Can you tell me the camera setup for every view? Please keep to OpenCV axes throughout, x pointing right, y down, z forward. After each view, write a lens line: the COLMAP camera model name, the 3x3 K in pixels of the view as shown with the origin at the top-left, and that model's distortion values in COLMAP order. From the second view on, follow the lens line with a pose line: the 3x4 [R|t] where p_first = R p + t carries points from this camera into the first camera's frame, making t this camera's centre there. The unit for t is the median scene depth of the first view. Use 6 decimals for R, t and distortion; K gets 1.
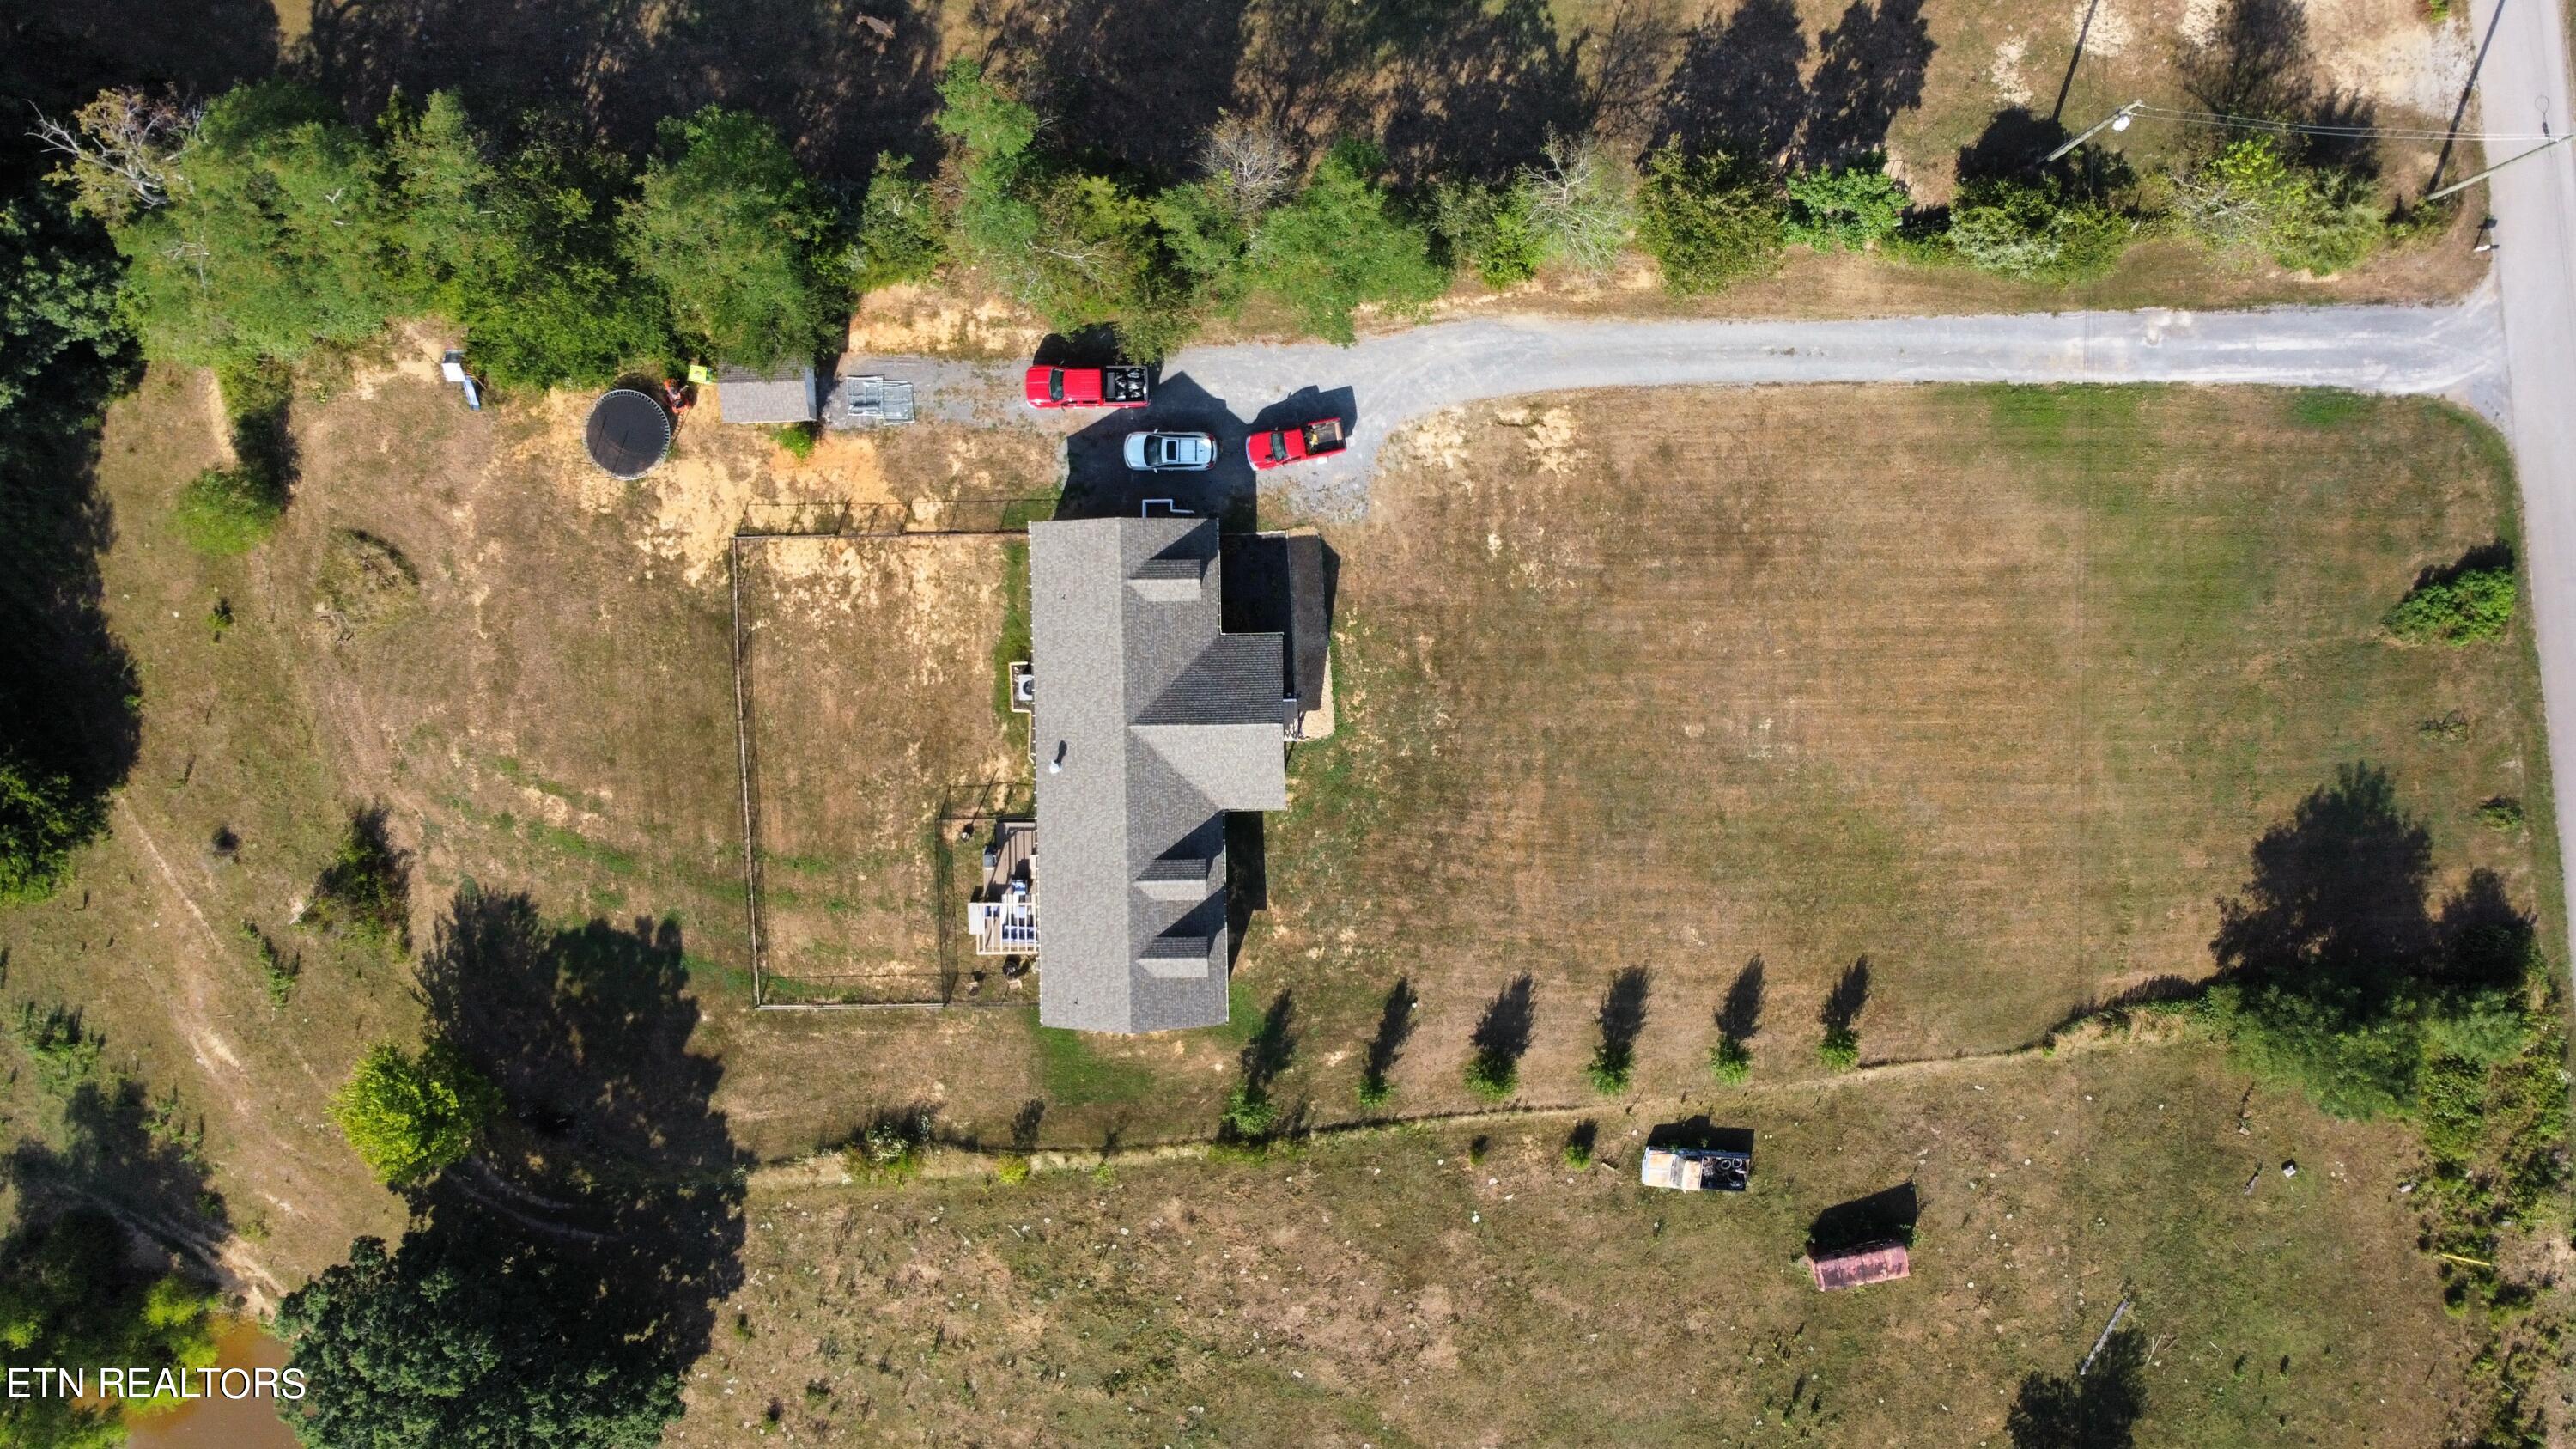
lens RADIAL K [[1985.4, 0, 1288.0], [0, 1985.4, 724.5], [0, 0, 1]] dist [0.015151, -0.064654]
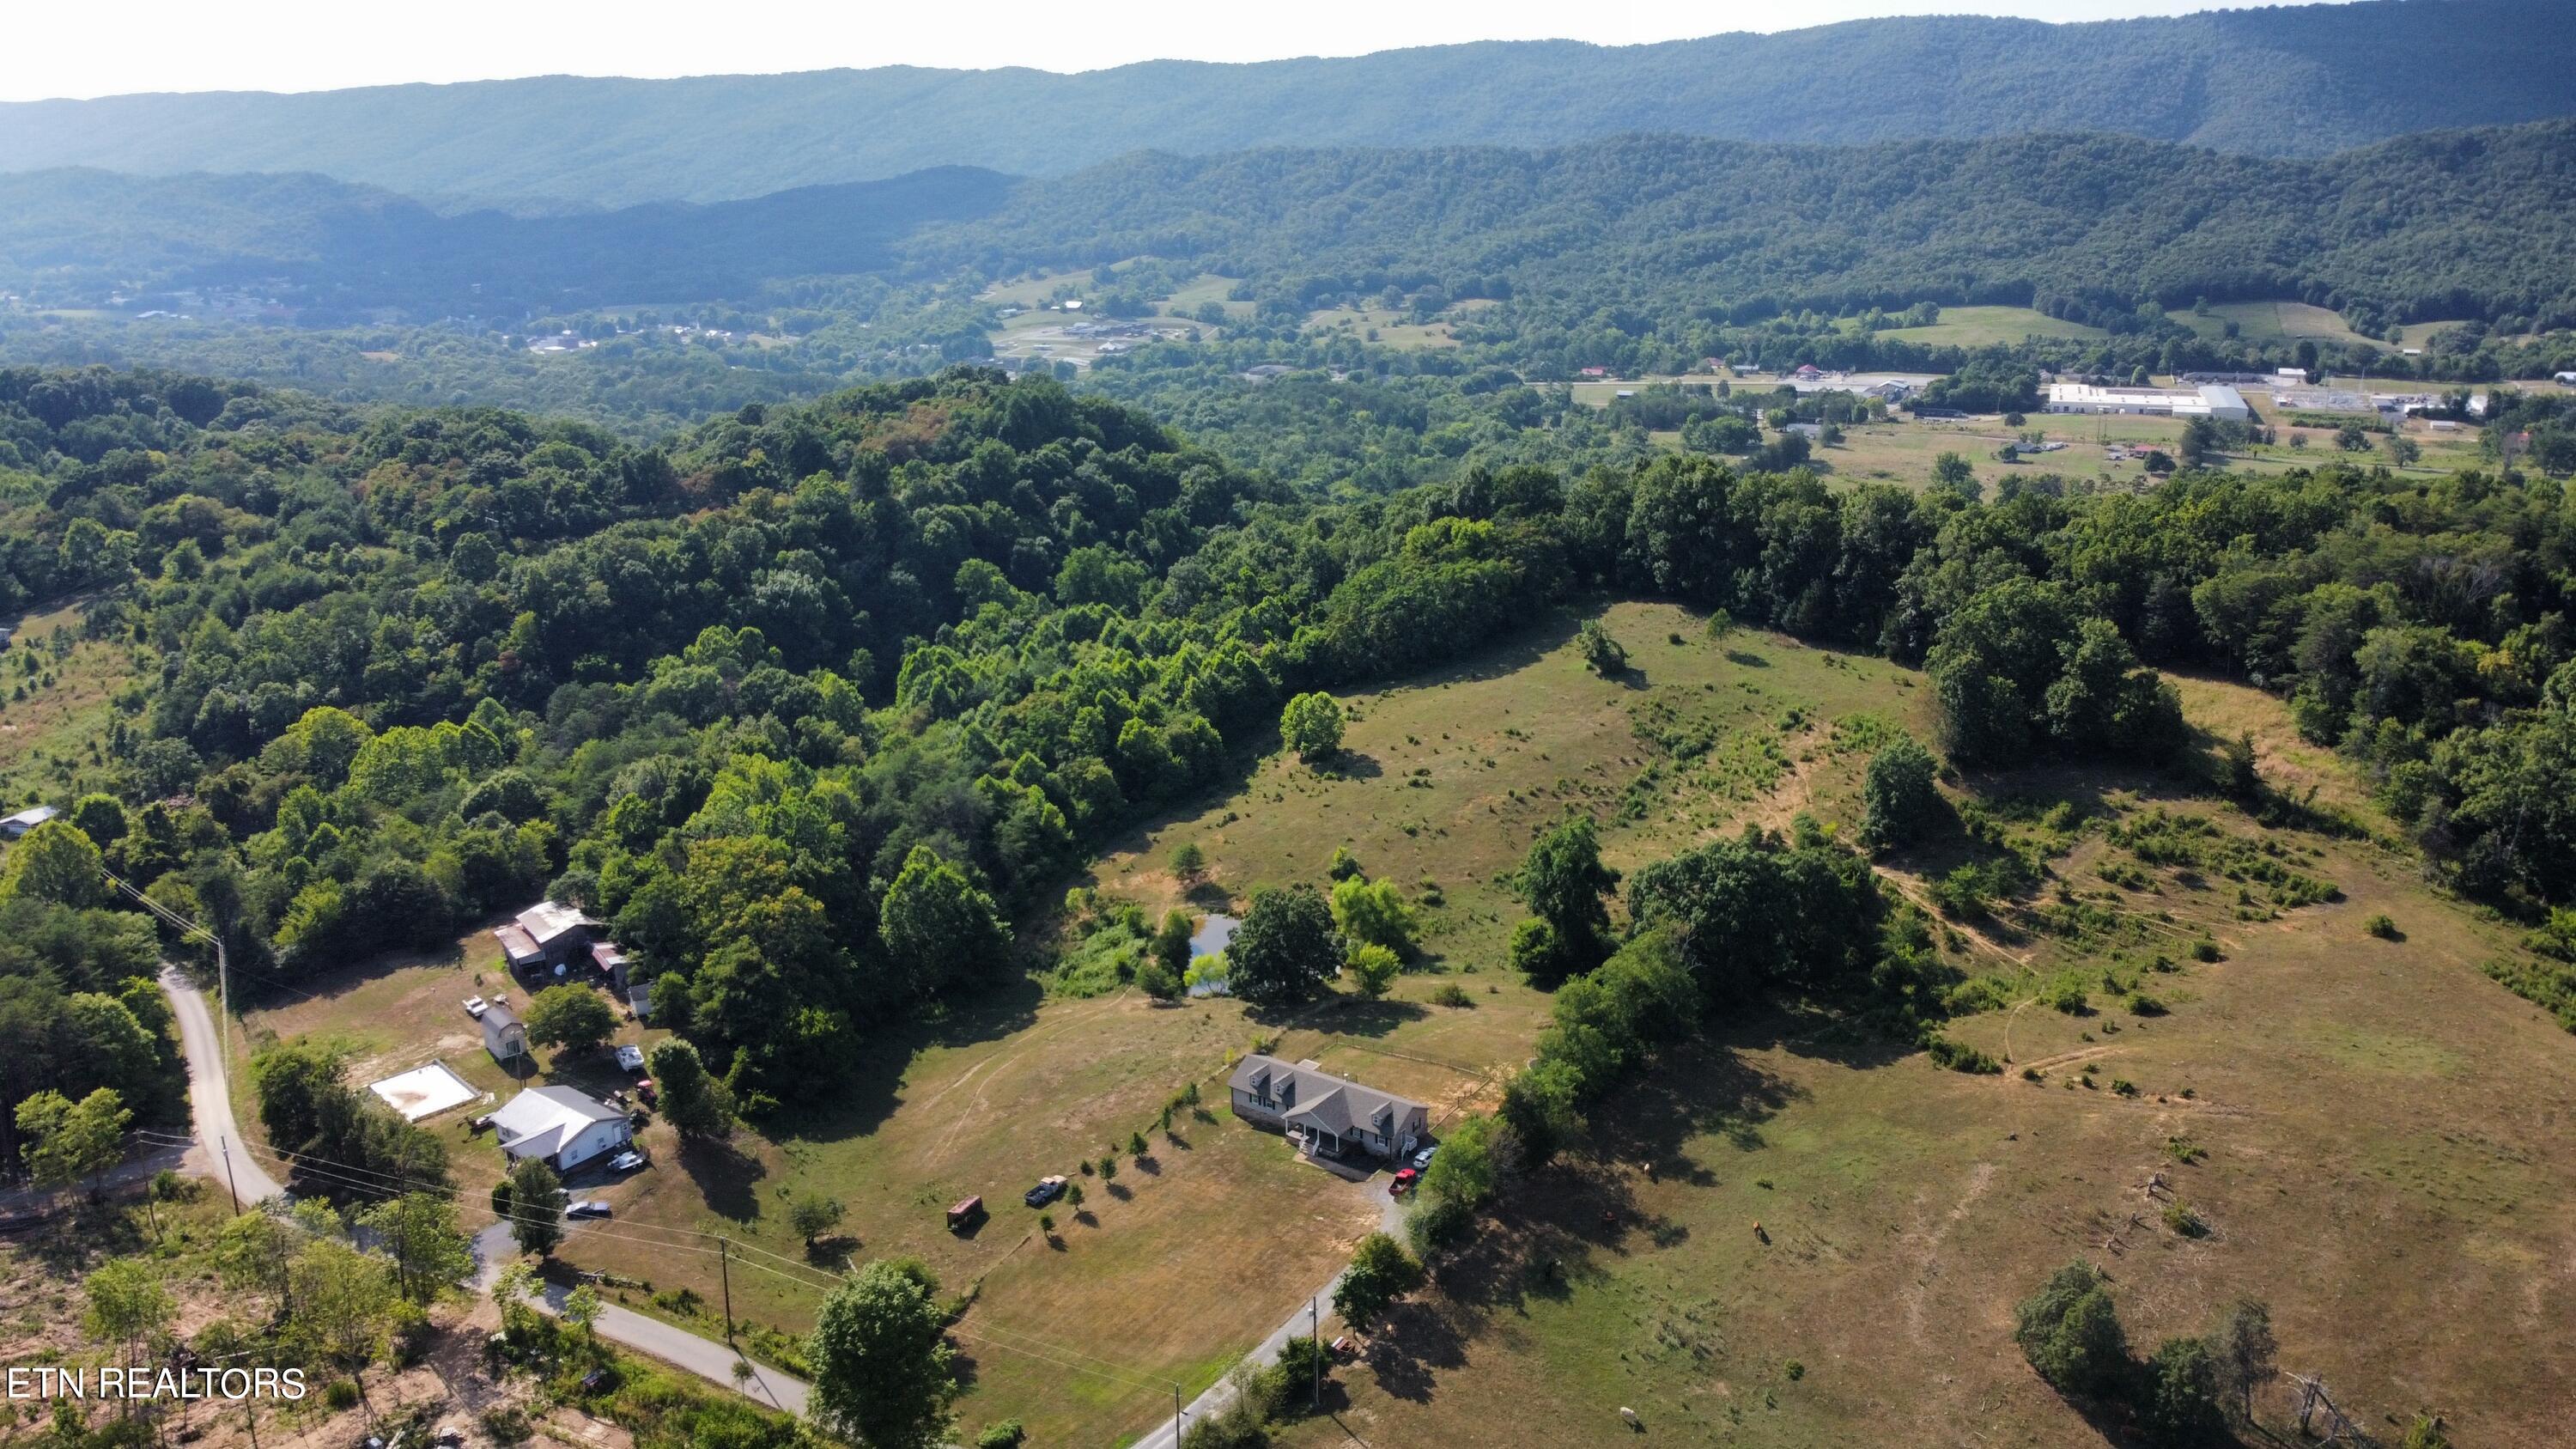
lens RADIAL K [[1985.4, 0, 1288.0], [0, 1985.4, 724.5], [0, 0, 1]] dist [0.015151, -0.064654]
pose [[-0.588094, 0.253496, -0.768040, 1.732017], [-0.808516, -0.209112, 0.550068, -1.198201], [-0.021166, 0.944464, 0.327933, -0.276946]]
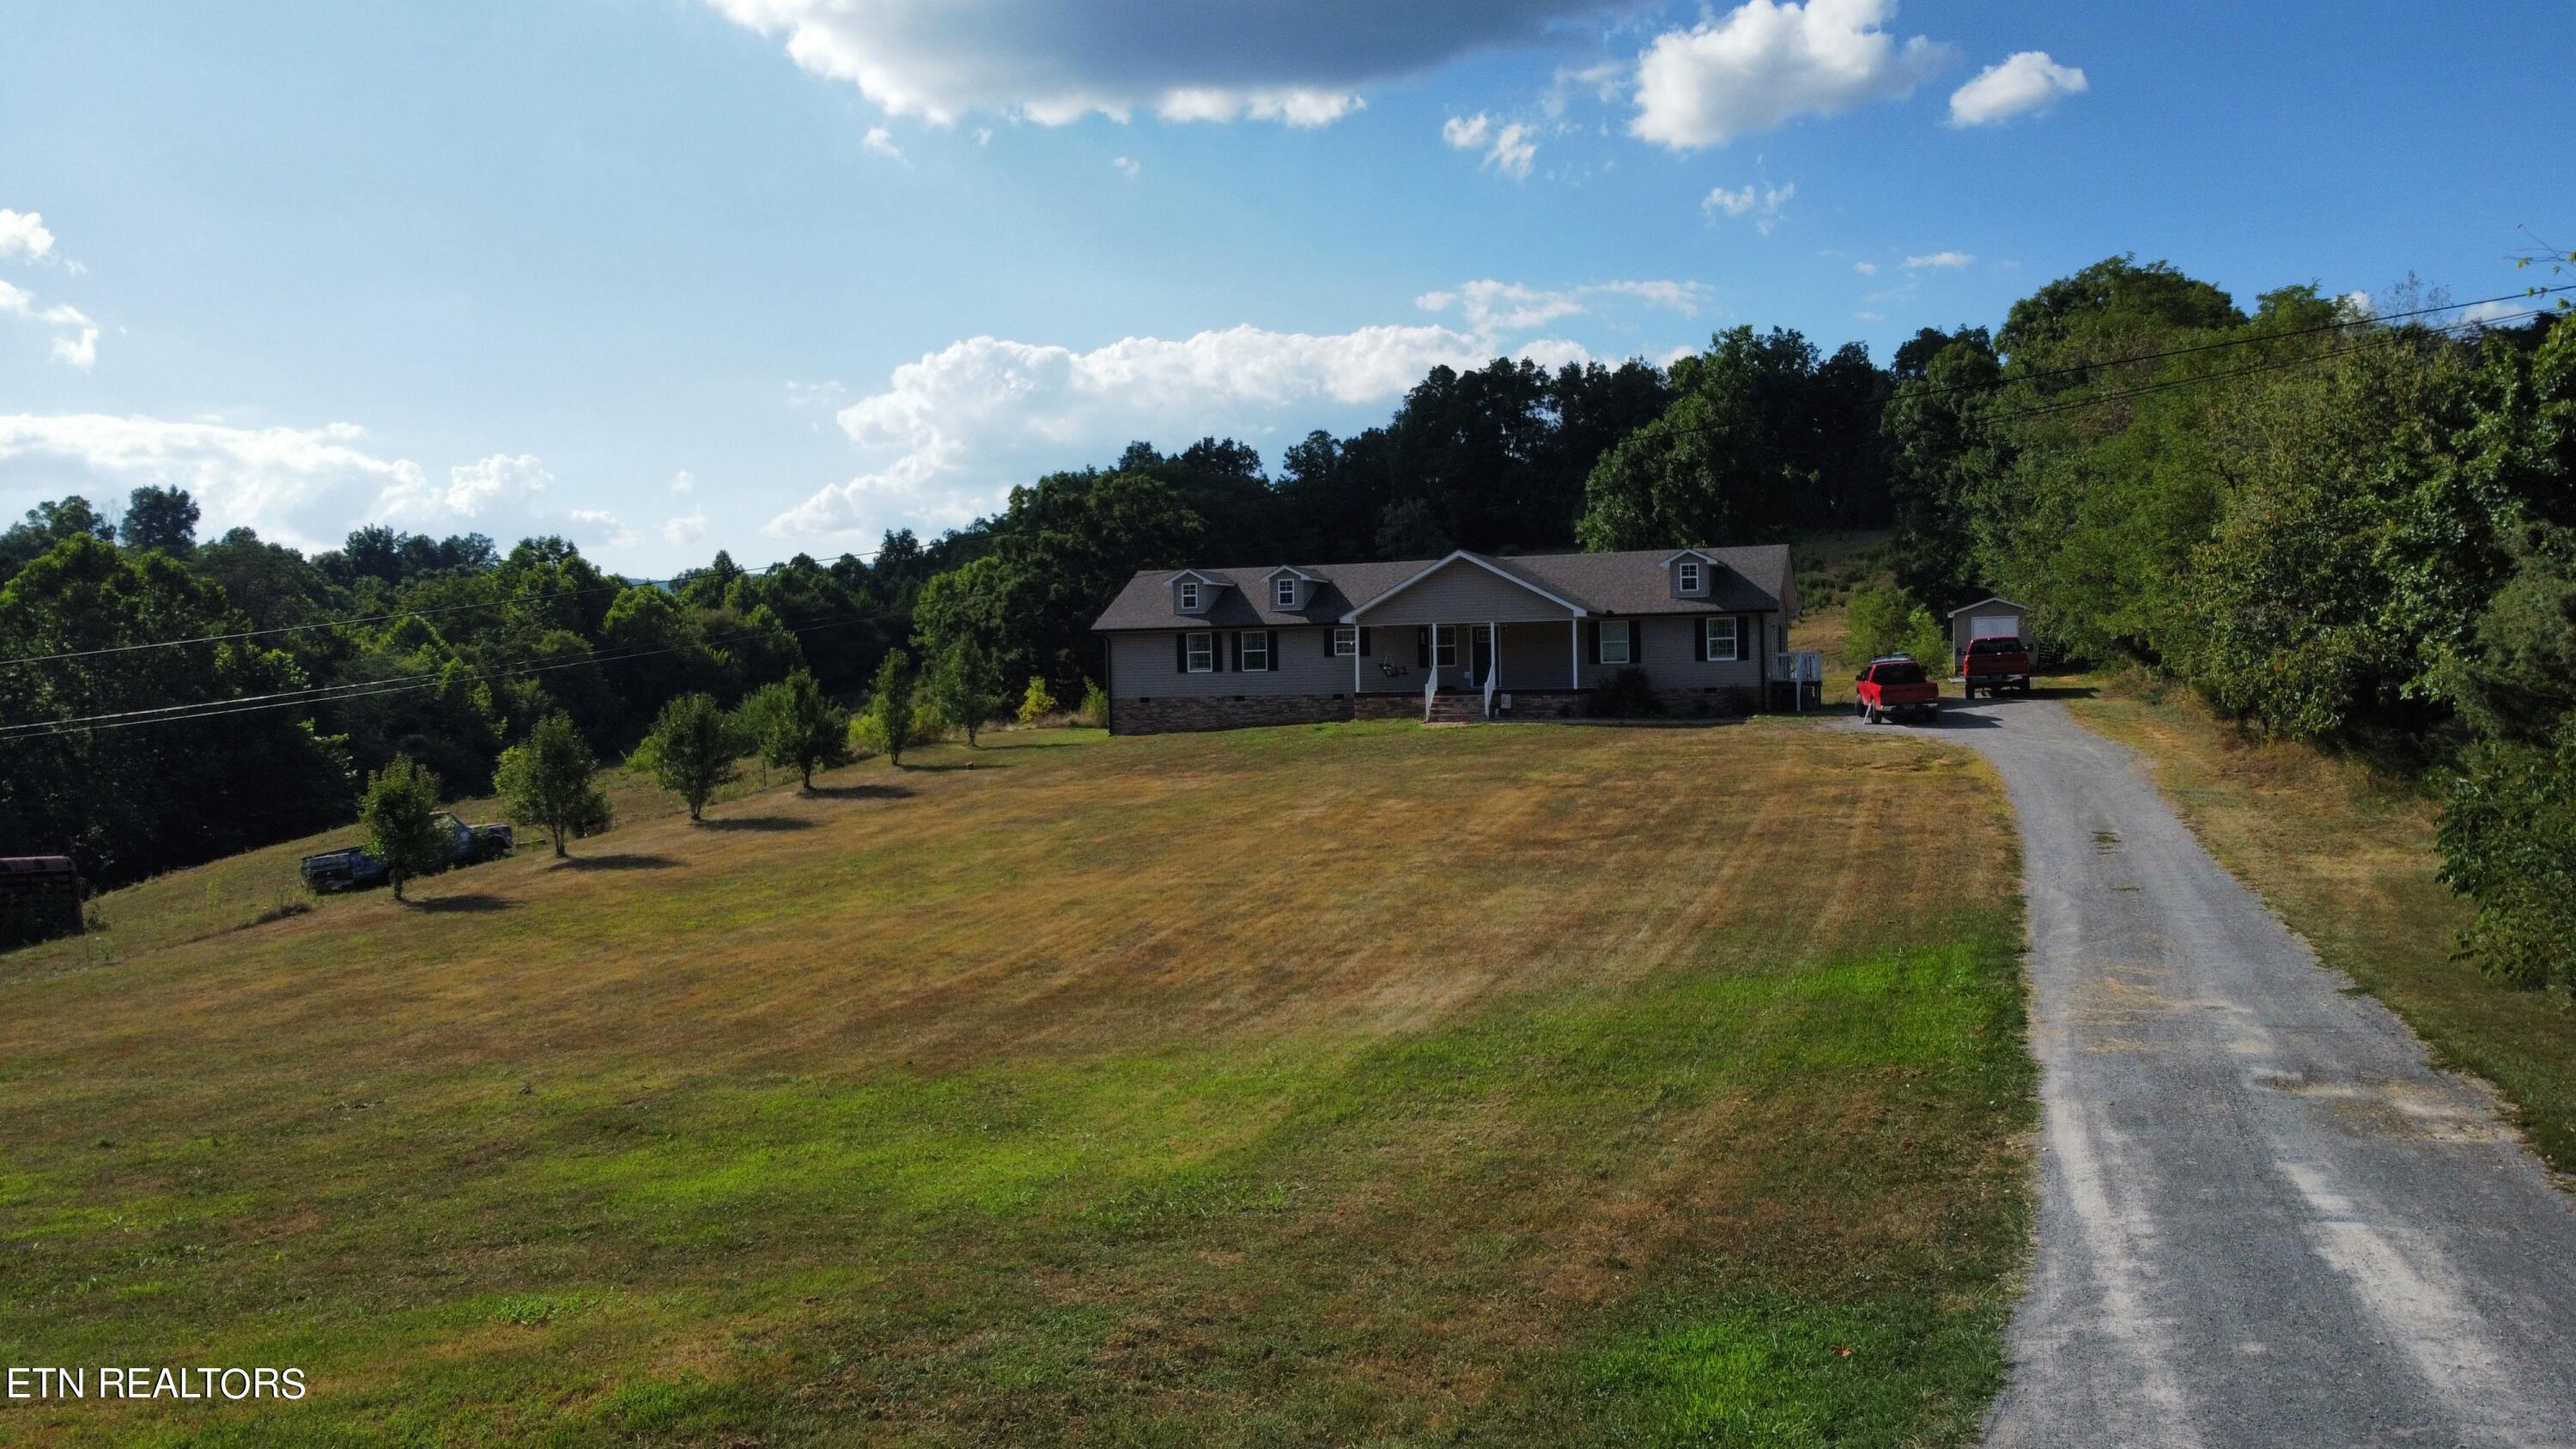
lens RADIAL K [[1985.4, 0, 1288.0], [0, 1985.4, 724.5], [0, 0, 1]] dist [0.015151, -0.064654]
pose [[-0.343362, 0.049546, -0.937895, 0.634025], [-0.938902, -0.043367, 0.341440, -0.172860], [-0.023756, 0.997830, 0.061410, 0.965292]]
